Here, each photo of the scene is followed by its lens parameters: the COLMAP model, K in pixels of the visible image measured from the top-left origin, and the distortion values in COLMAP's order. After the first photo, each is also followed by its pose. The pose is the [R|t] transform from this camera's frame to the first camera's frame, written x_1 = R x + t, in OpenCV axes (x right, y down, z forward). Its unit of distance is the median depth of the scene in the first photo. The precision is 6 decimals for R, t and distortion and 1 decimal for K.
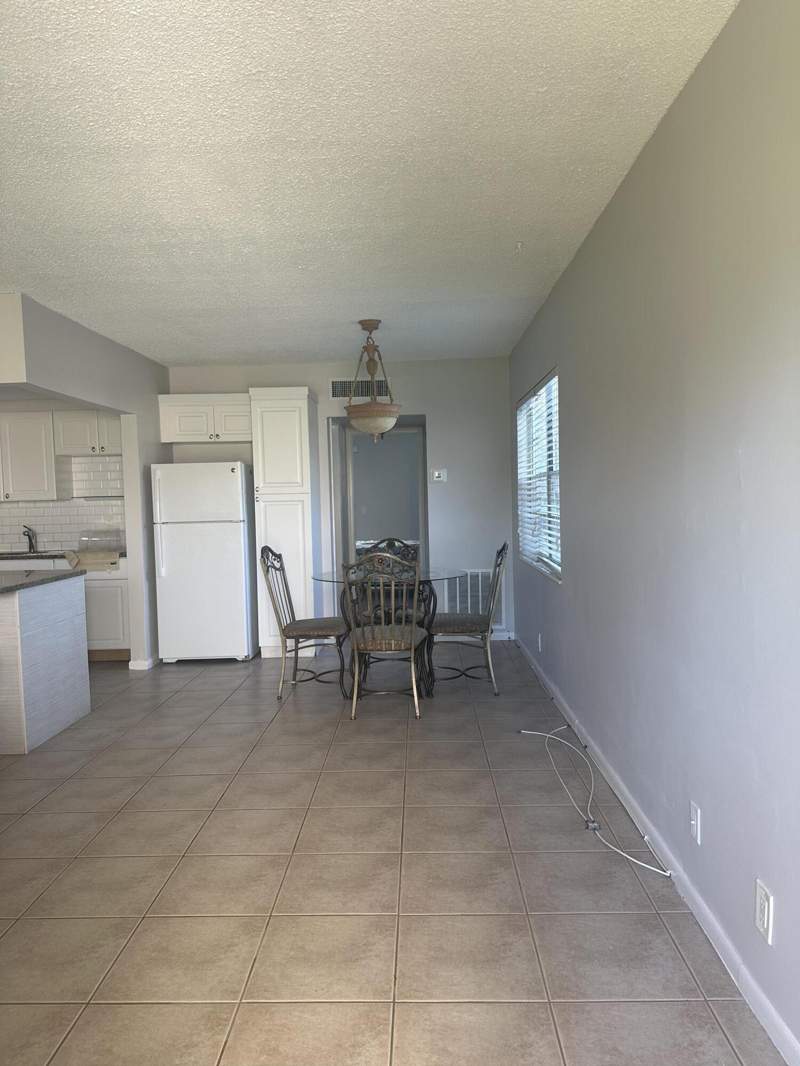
lens RADIAL K [[754.2, 0, 400.0], [0, 754.2, 533.0], [0, 0, 1]] dist [0.112312, -0.001897]
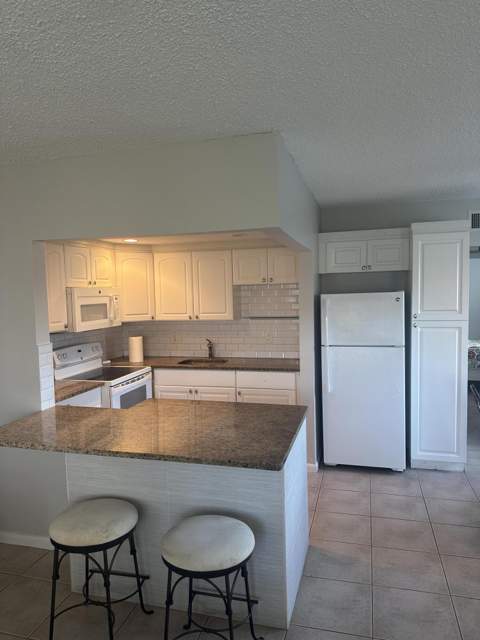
lens RADIAL K [[455.5, 0, 240.0], [0, 455.5, 320.0], [0, 0, 1]] dist [-0.003781, -0.010554]
pose [[0.968920, 0.017736, -0.246736, -0.273081], [-0.012812, 0.999686, 0.021547, -0.063759], [0.247041, -0.017716, 0.968843, 0.309766]]
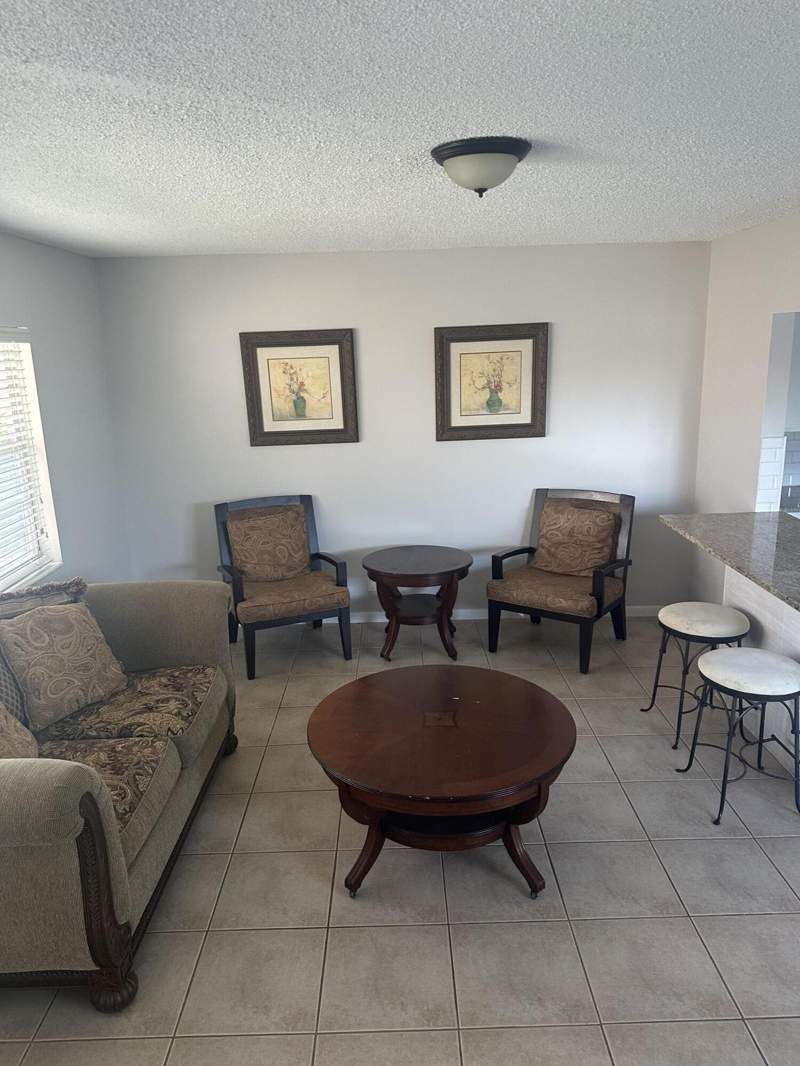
lens RADIAL K [[755.2, 0, 400.0], [0, 755.2, 533.0], [0, 0, 1]] dist [0.002179, -0.003705]
pose [[0.024833, 0.255657, -0.966449, 0.084894], [-0.017645, 0.966708, 0.255272, -0.110463], [0.999536, 0.010714, 0.028517, 0.368260]]
